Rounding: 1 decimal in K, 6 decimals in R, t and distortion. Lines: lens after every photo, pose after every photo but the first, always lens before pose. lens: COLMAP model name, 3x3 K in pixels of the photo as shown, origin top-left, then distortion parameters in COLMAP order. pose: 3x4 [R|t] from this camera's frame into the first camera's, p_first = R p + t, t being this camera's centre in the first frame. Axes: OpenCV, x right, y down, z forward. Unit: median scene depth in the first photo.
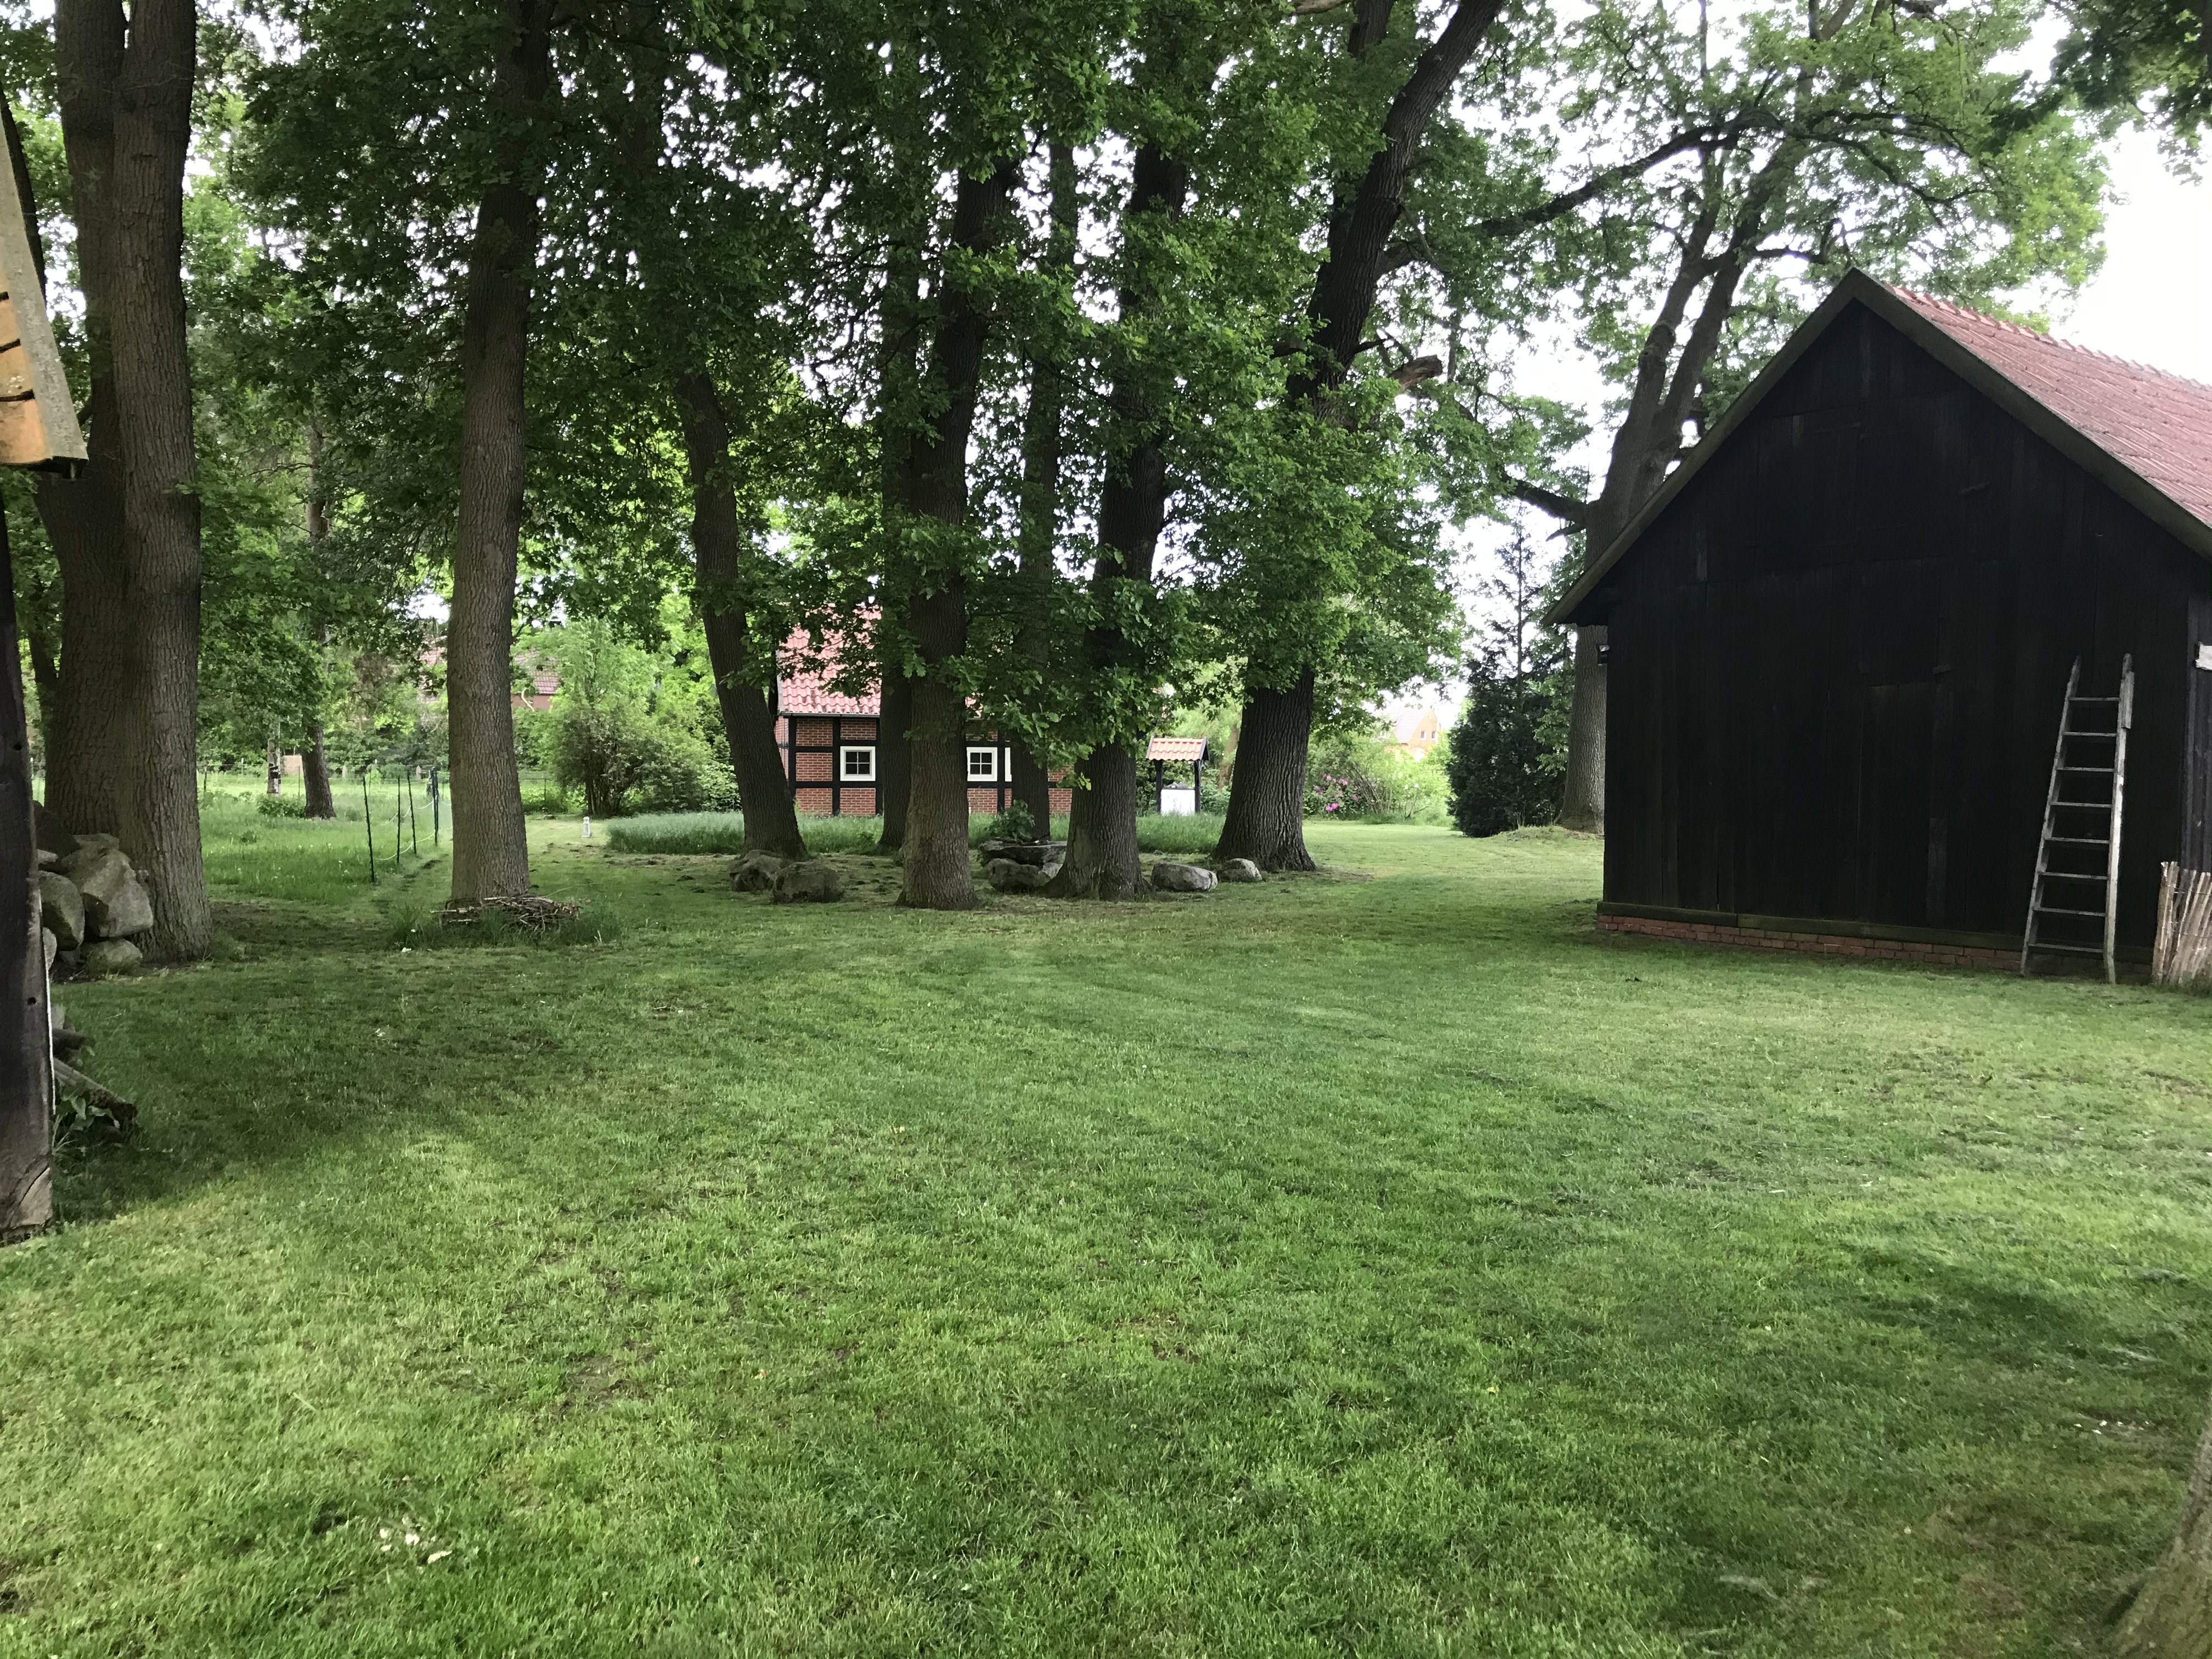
lens RADIAL K [[1794.3, 0, 1086.7], [0, 1794.3, 811.4], [0, 0, 1]] dist [0.020453, -0.004992]
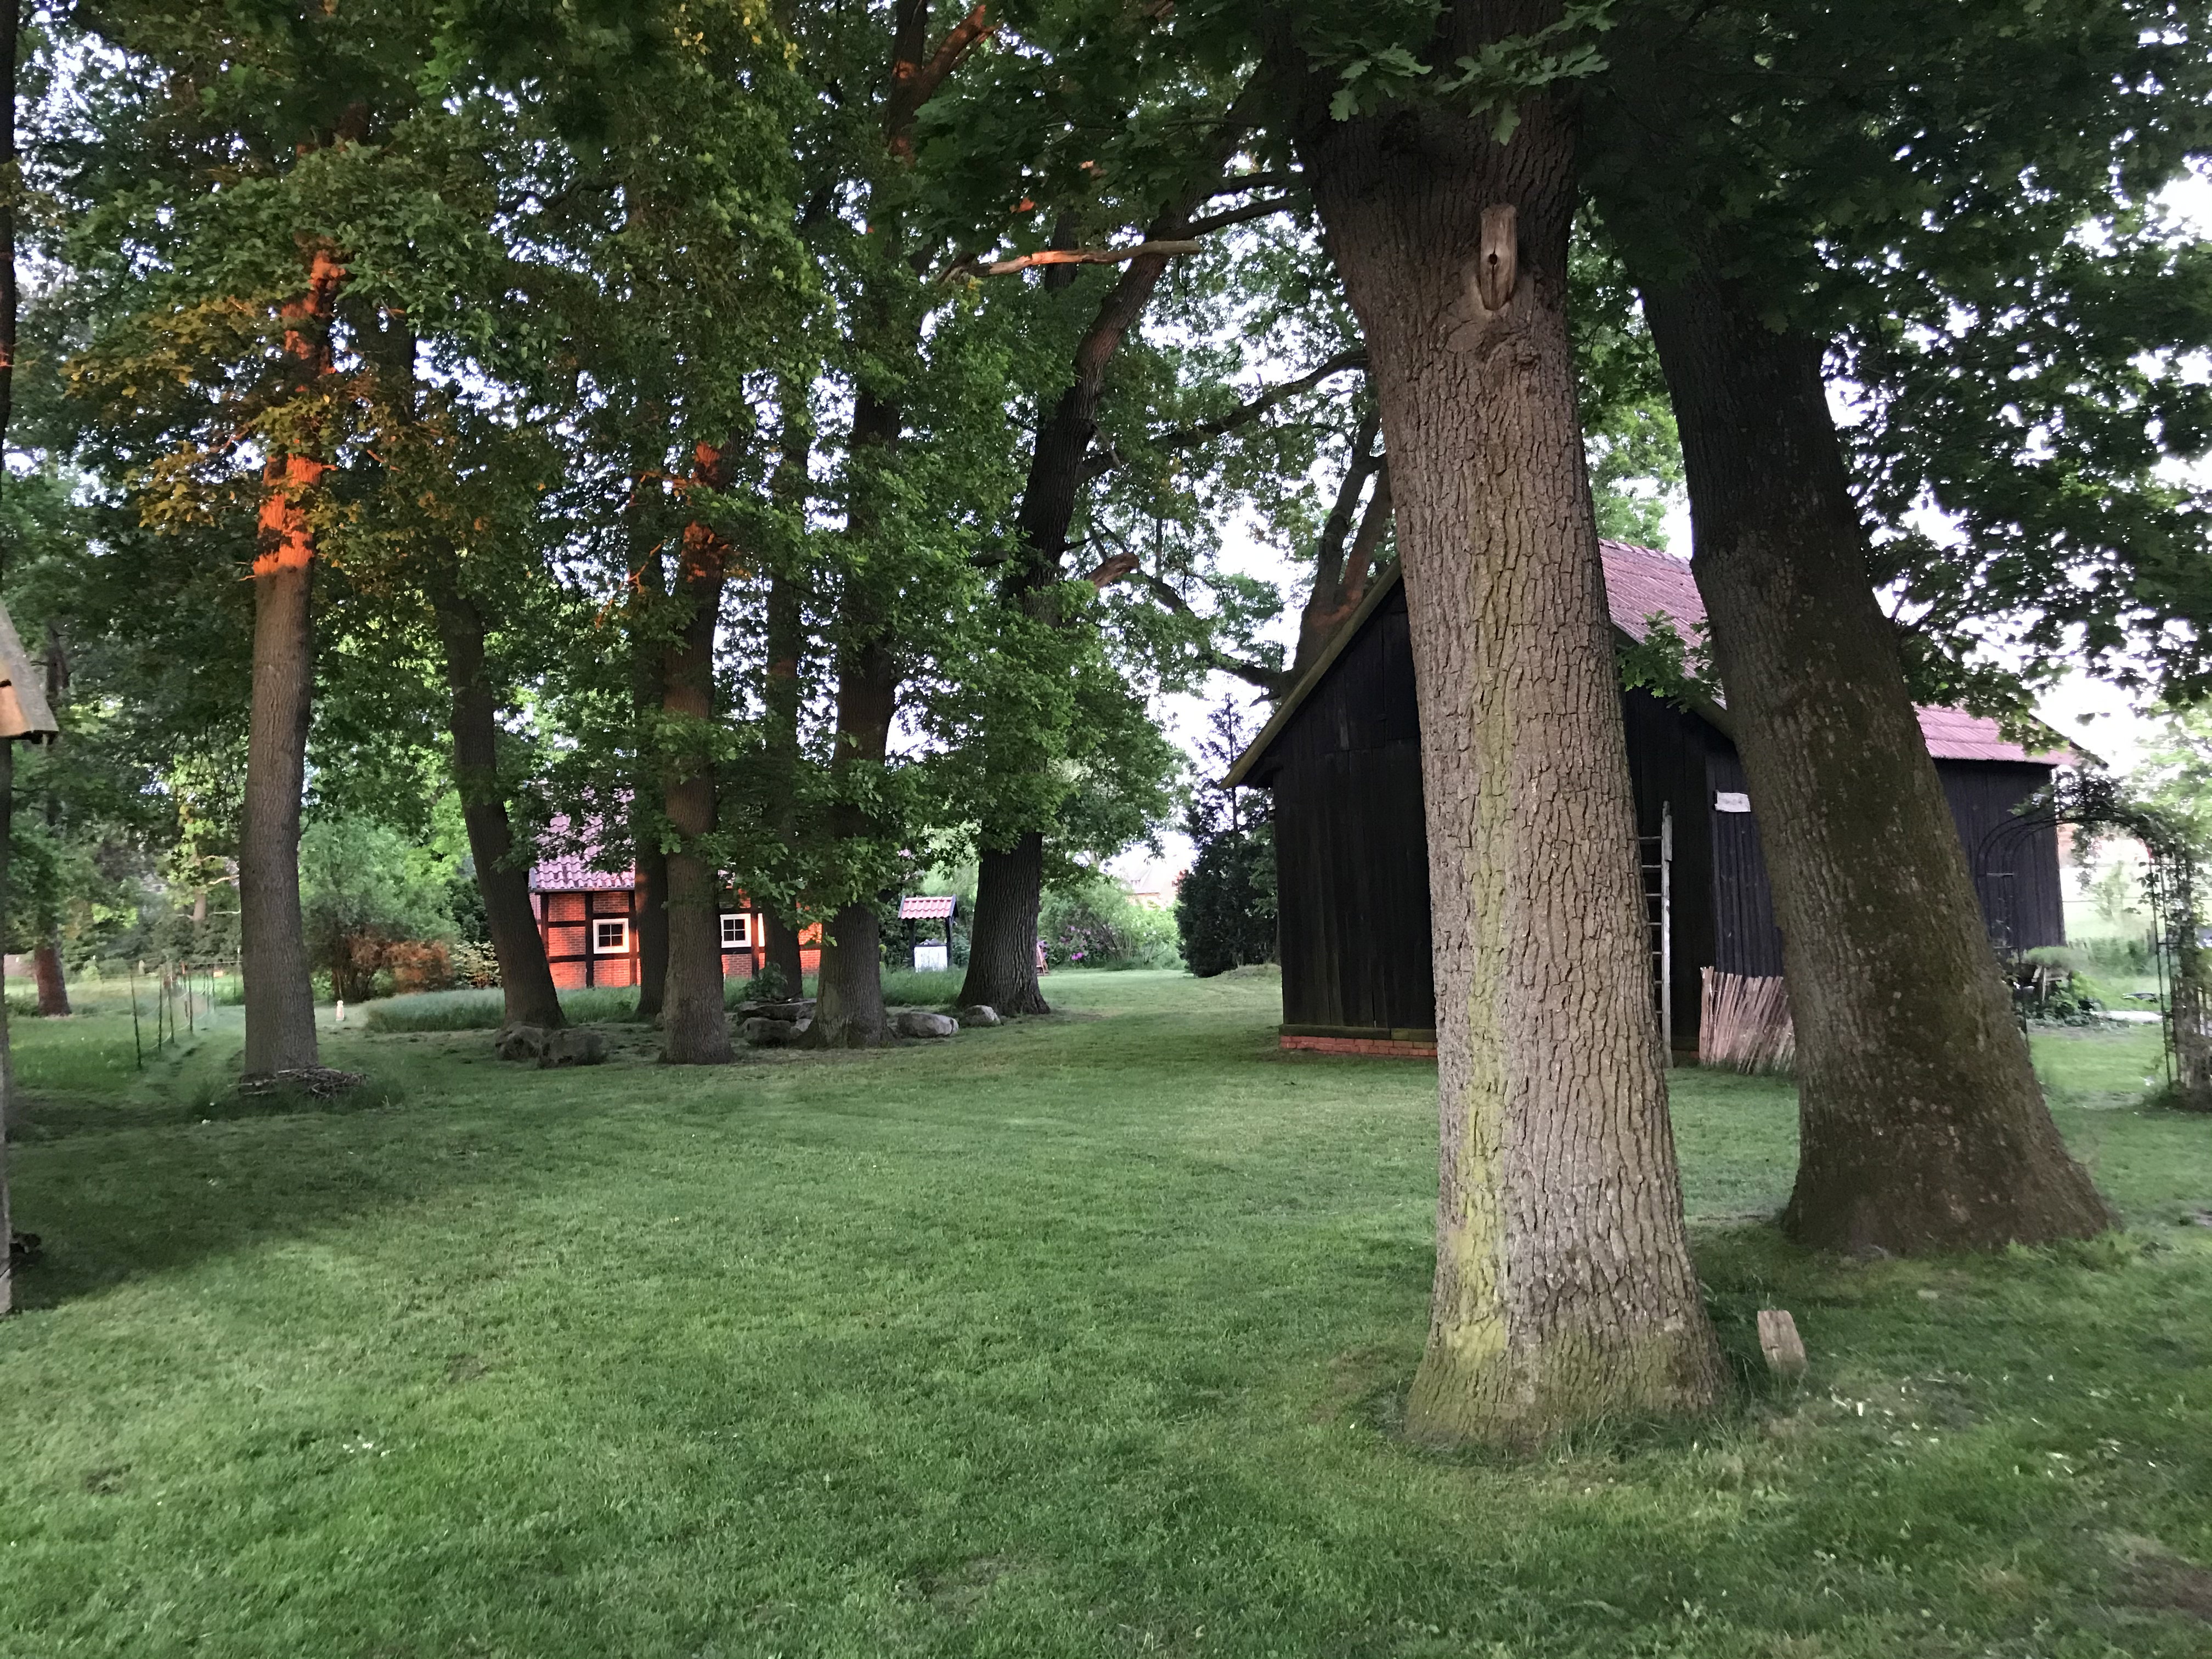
lens RADIAL K [[1782.5, 0, 1093.6], [0, 1782.5, 815.5], [0, 0, 1]] dist [0.134666, -0.333519]
pose [[0.989582, -0.034950, 0.139664, 0.007830], [0.046795, 0.995496, -0.082451, 0.004723], [-0.136153, 0.088127, 0.986760, -0.122218]]
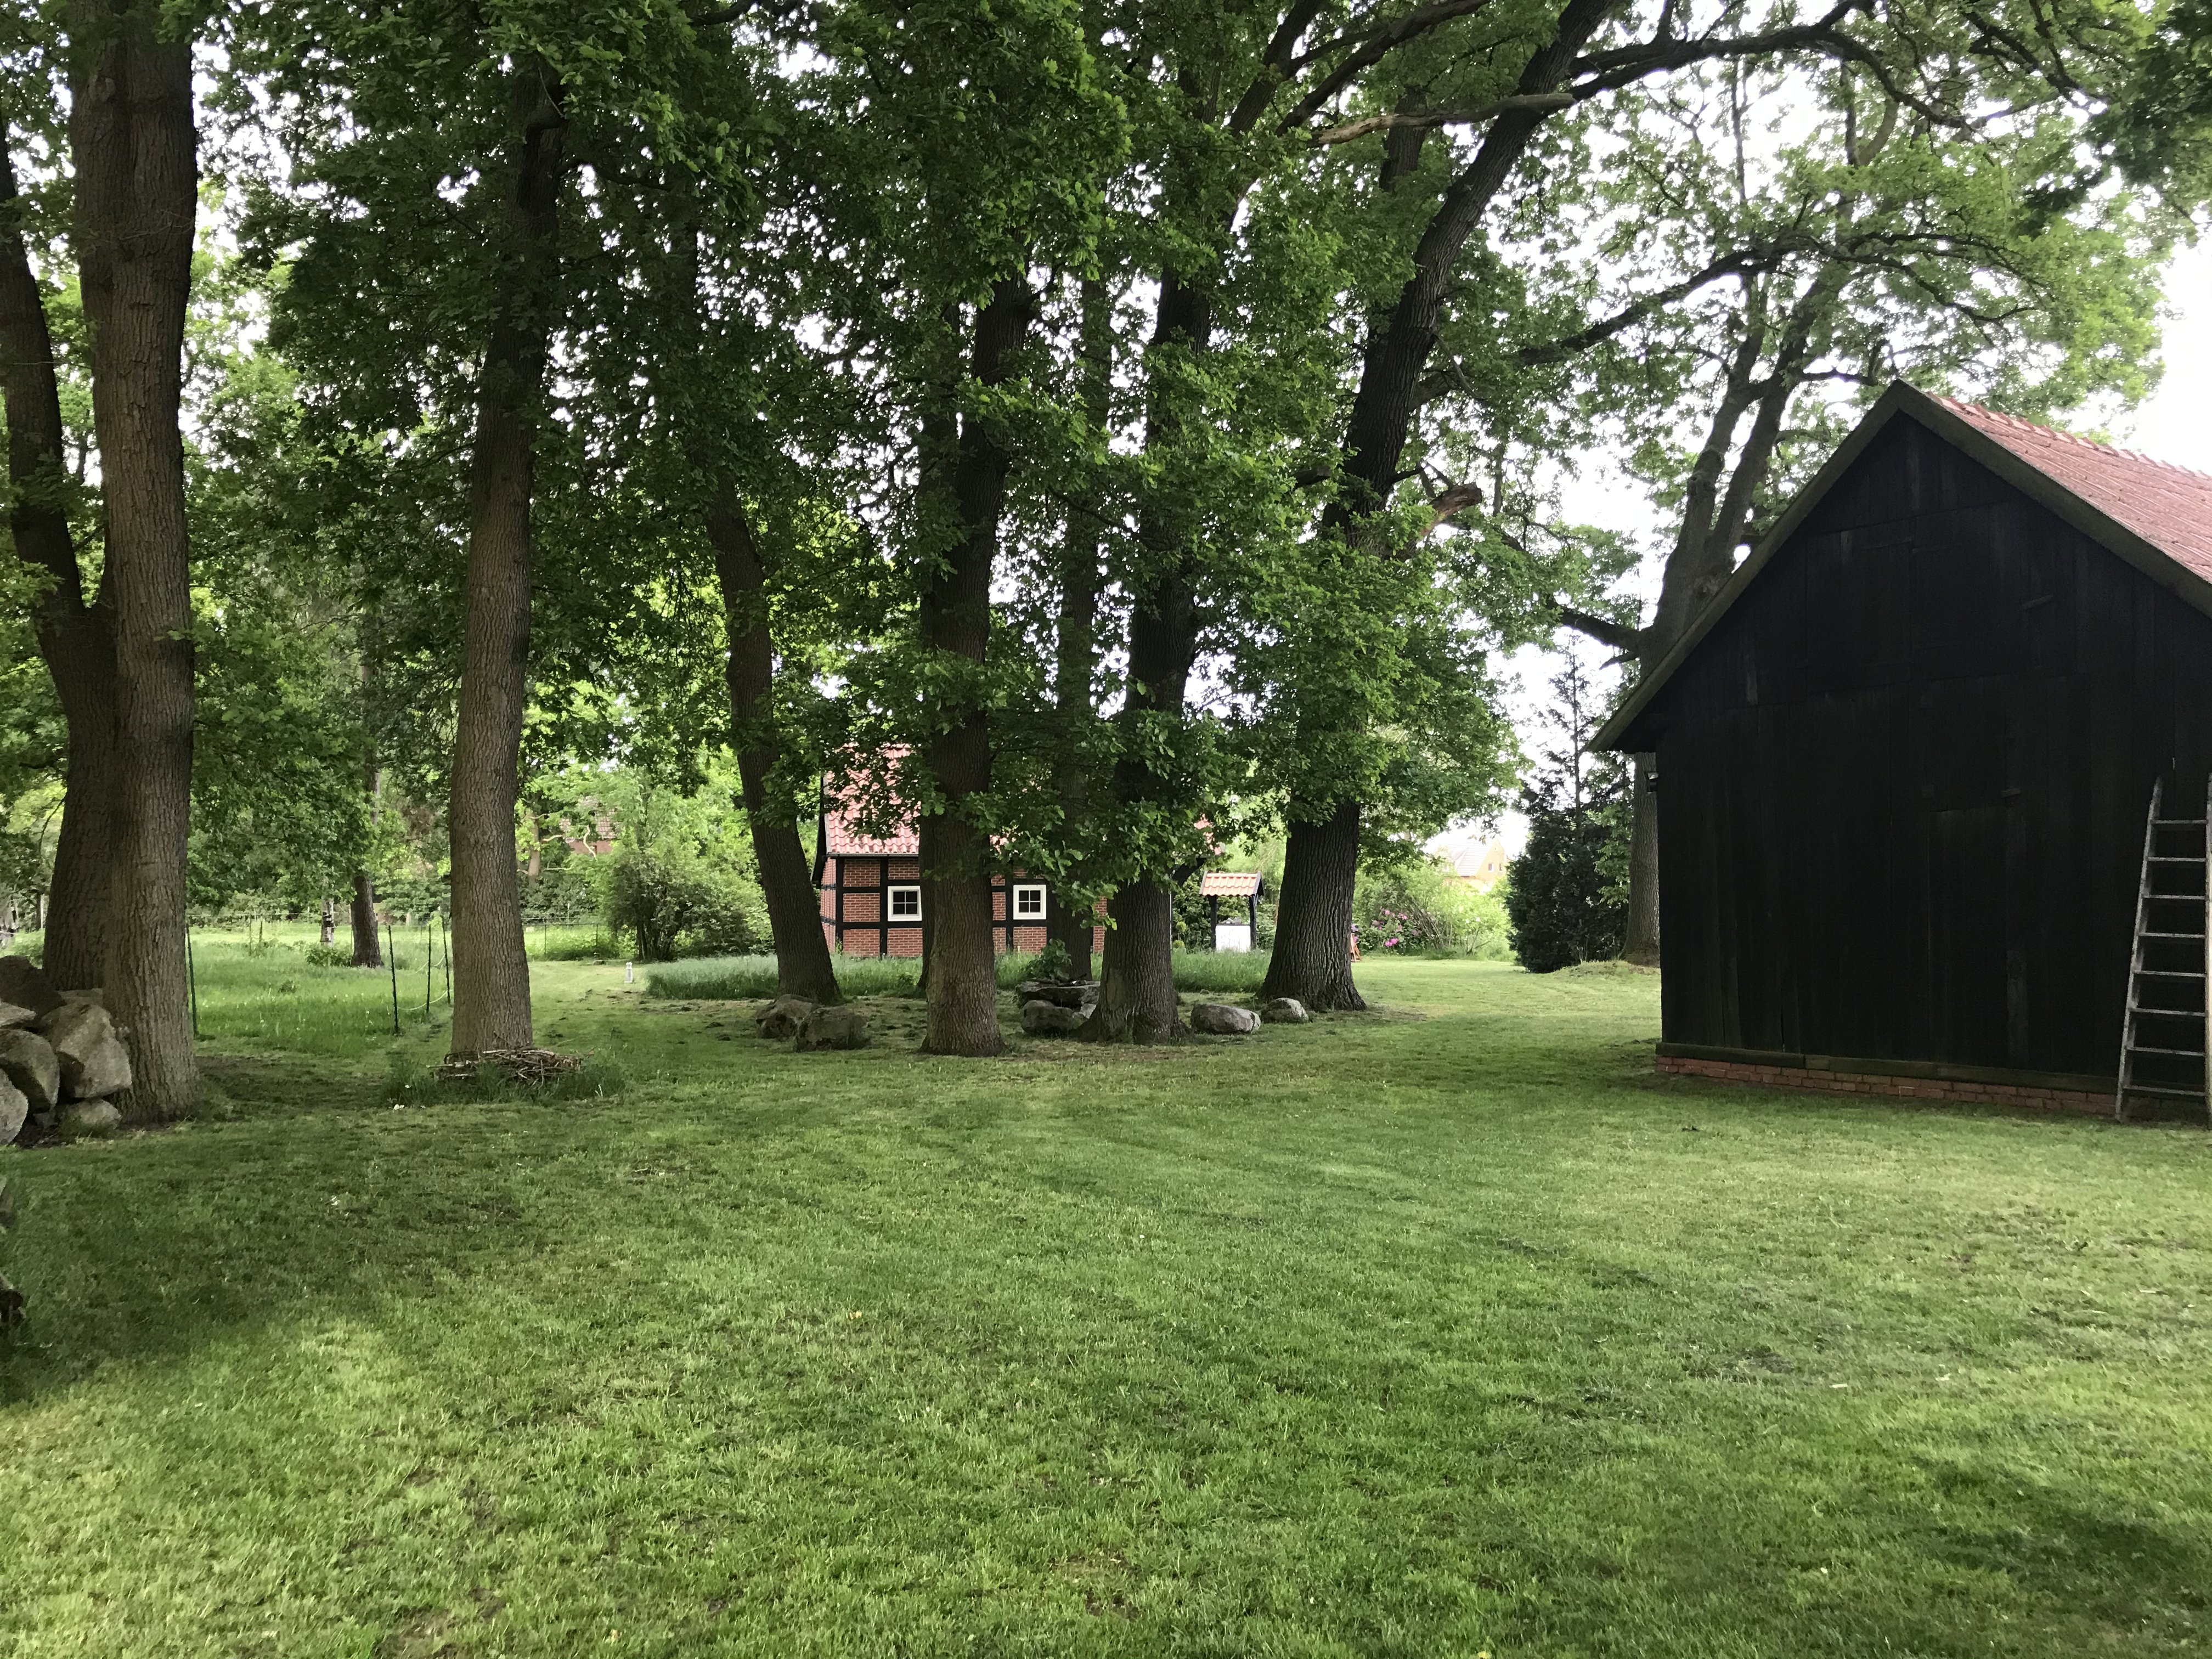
lens RADIAL K [[1794.3, 0, 1086.7], [0, 1794.3, 811.4], [0, 0, 1]] dist [0.020453, -0.004992]
pose [[0.999244, -0.014158, -0.036212, 0.018365], [0.011345, 0.996986, -0.076753, -0.001673], [0.037189, 0.076284, 0.996392, 0.031552]]
